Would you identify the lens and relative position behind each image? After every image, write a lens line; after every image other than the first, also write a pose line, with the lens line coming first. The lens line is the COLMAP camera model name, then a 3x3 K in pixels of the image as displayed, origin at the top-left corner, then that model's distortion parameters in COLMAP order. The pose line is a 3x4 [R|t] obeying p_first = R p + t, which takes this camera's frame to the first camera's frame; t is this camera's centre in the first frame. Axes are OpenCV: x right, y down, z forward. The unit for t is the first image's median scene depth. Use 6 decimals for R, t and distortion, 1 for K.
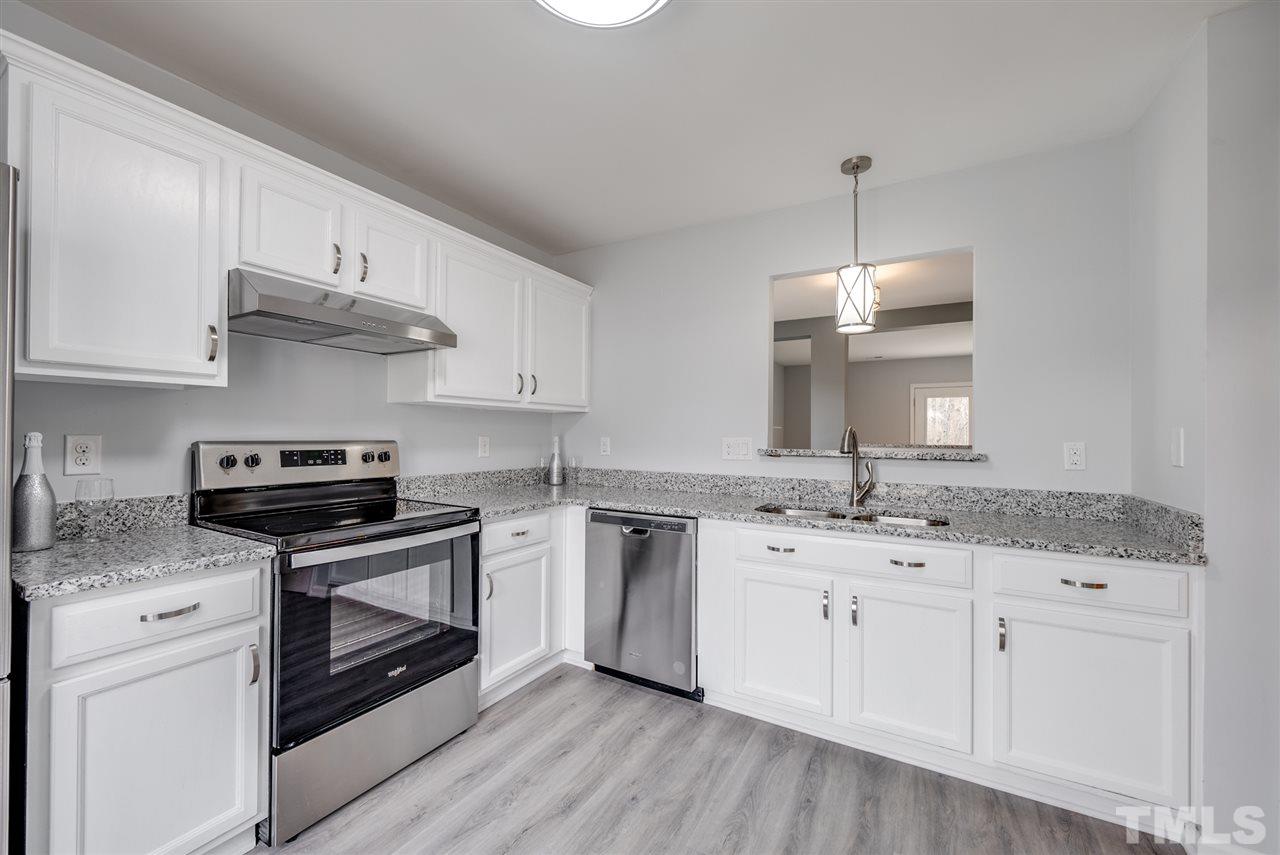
lens RADIAL K [[472.9, 0, 639.5], [0, 472.9, 431.1], [0, 0, 1]] dist [0.000530, 0.000235]
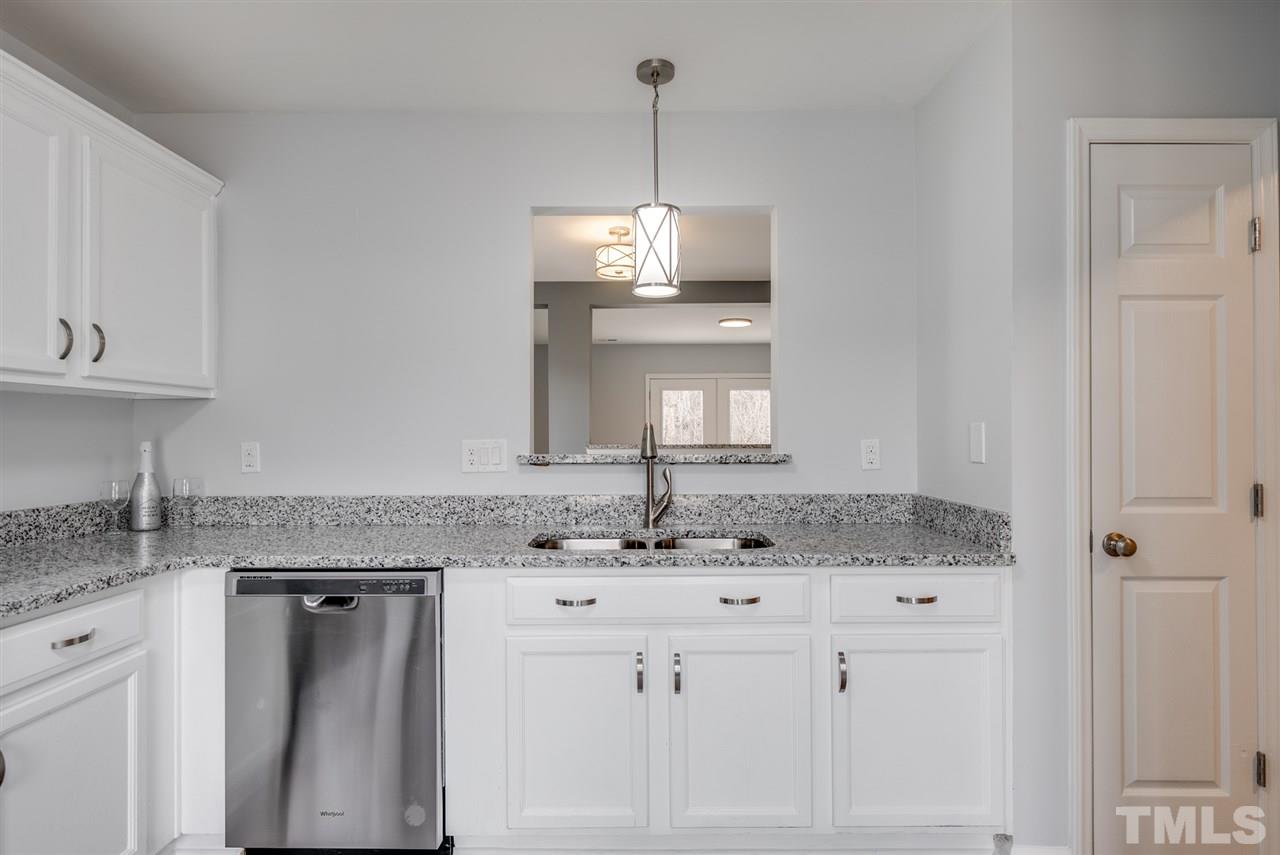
lens RADIAL K [[641.0, 0, 641.3], [0, 641.0, 432.0], [0, 0, 1]] dist [0.001300, -0.000191]
pose [[0.876207, -0.008775, 0.481855, -0.050708], [0.007341, 0.999961, 0.004861, 0.000688], [-0.481879, -0.000722, 0.876237, 0.117918]]
